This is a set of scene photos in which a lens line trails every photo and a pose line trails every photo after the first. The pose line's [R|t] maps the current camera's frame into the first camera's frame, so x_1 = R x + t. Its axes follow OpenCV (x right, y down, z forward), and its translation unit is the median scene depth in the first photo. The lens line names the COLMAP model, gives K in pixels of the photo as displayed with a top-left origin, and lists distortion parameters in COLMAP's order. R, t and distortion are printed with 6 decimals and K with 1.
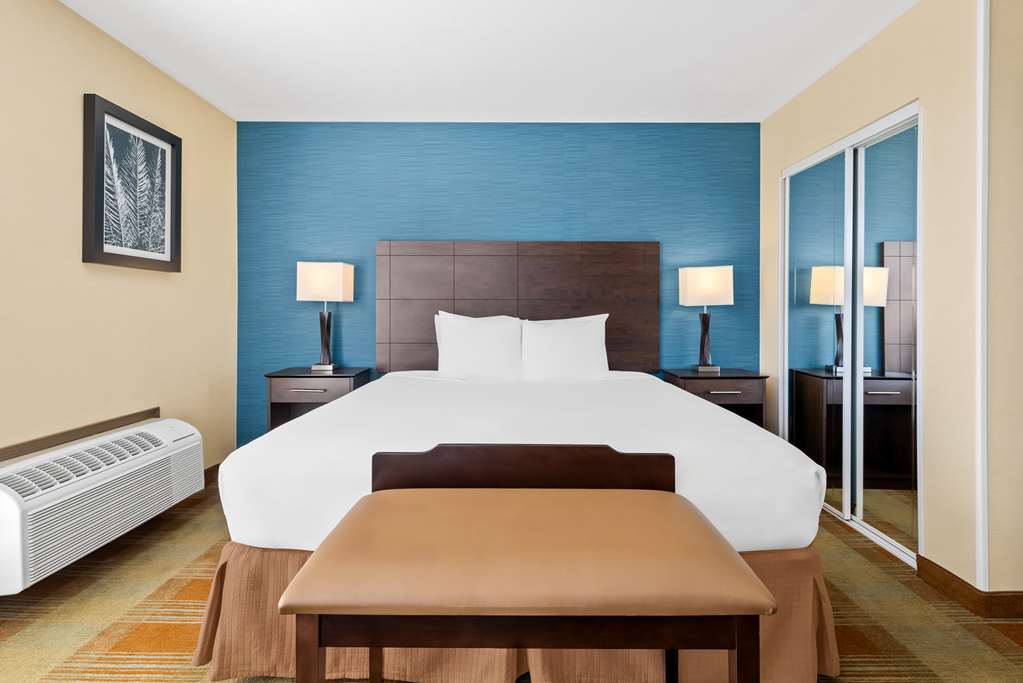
lens RADIAL K [[529.4, 0, 515.5], [0, 529.4, 308.3], [0, 0, 1]] dist [0.001673, 0.000554]
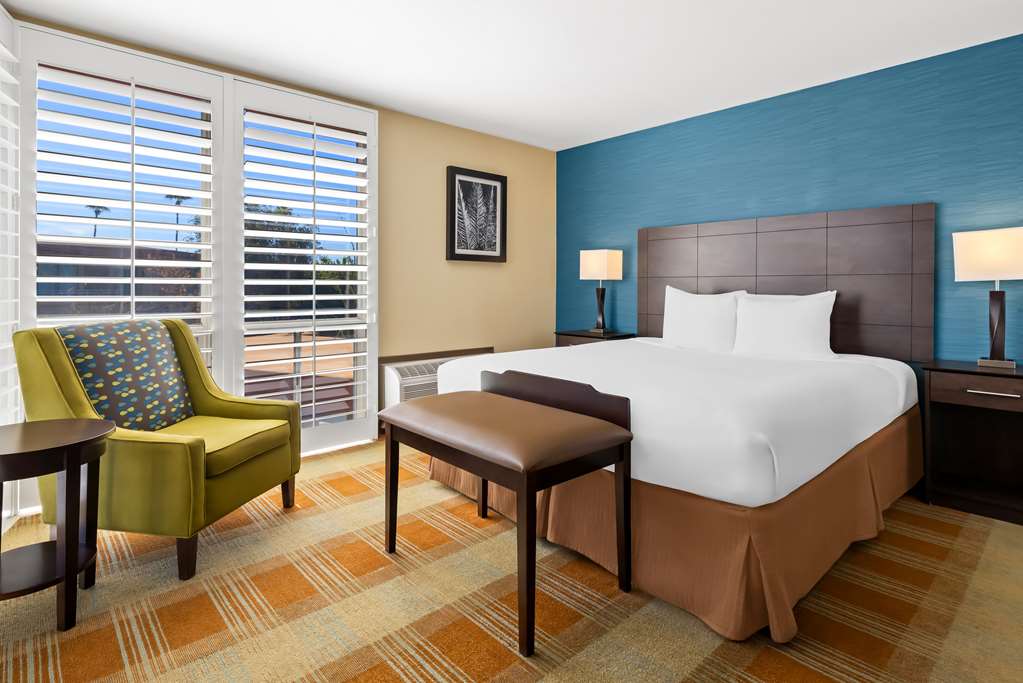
lens RADIAL K [[526.9, 0, 510.1], [0, 526.9, 287.6], [0, 0, 1]] dist [0.000512, 0.000189]
pose [[0.671932, 0.000493, -0.740613, 0.553569], [0.002503, 0.999993, 0.002936, 0.001759], [0.740609, -0.003826, 0.671926, -0.036837]]
